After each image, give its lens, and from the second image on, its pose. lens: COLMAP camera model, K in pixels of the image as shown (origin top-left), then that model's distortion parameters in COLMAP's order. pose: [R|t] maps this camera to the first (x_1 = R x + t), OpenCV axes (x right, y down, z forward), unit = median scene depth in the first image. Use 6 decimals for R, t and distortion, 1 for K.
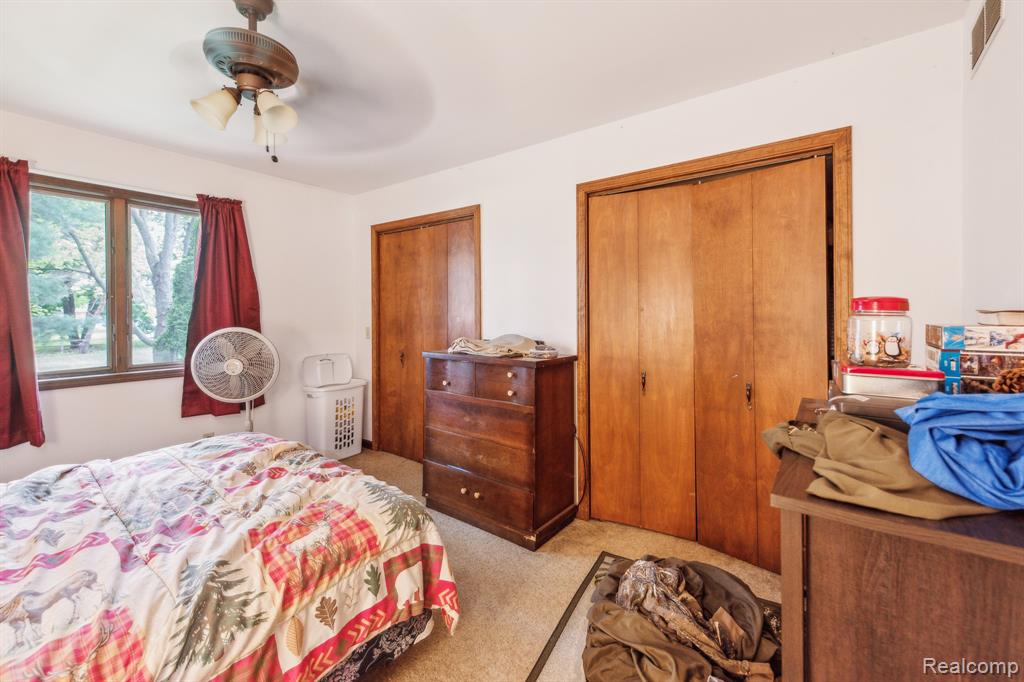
lens RADIAL K [[413.9, 0, 517.8], [0, 413.9, 308.7], [0, 0, 1]] dist [0.011911, -0.000640]
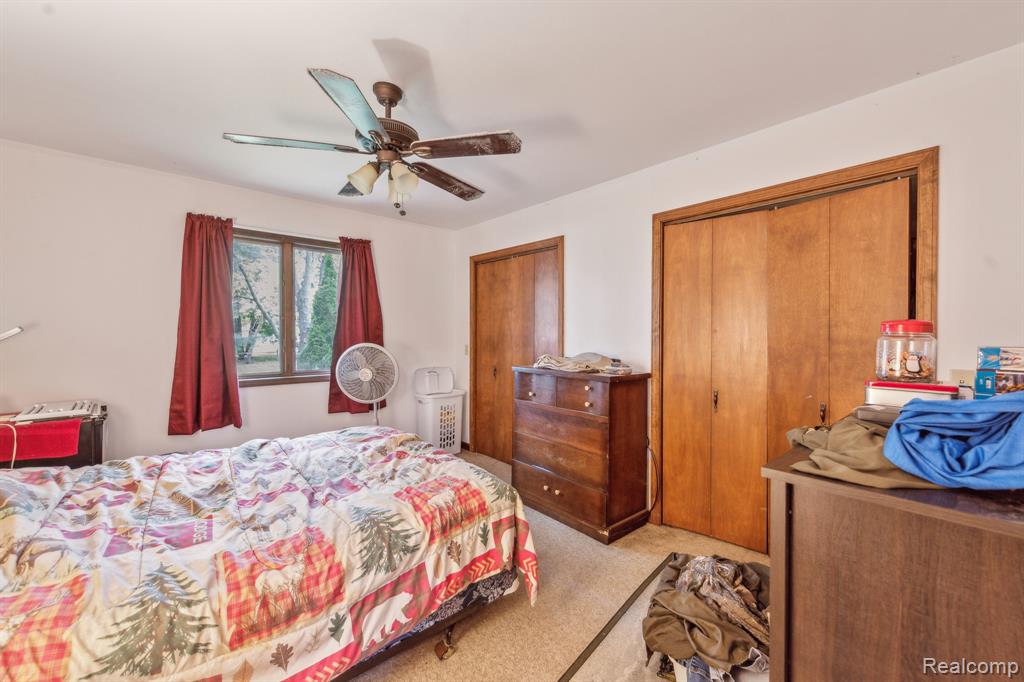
lens RADIAL K [[408.5, 0, 509.4], [0, 408.5, 327.0], [0, 0, 1]] dist [0.010557, -0.002442]
pose [[0.972124, 0.005441, -0.234406, 0.039190], [-0.007161, 0.999953, -0.006485, 0.001939], [0.234360, 0.007982, 0.972117, -0.149872]]
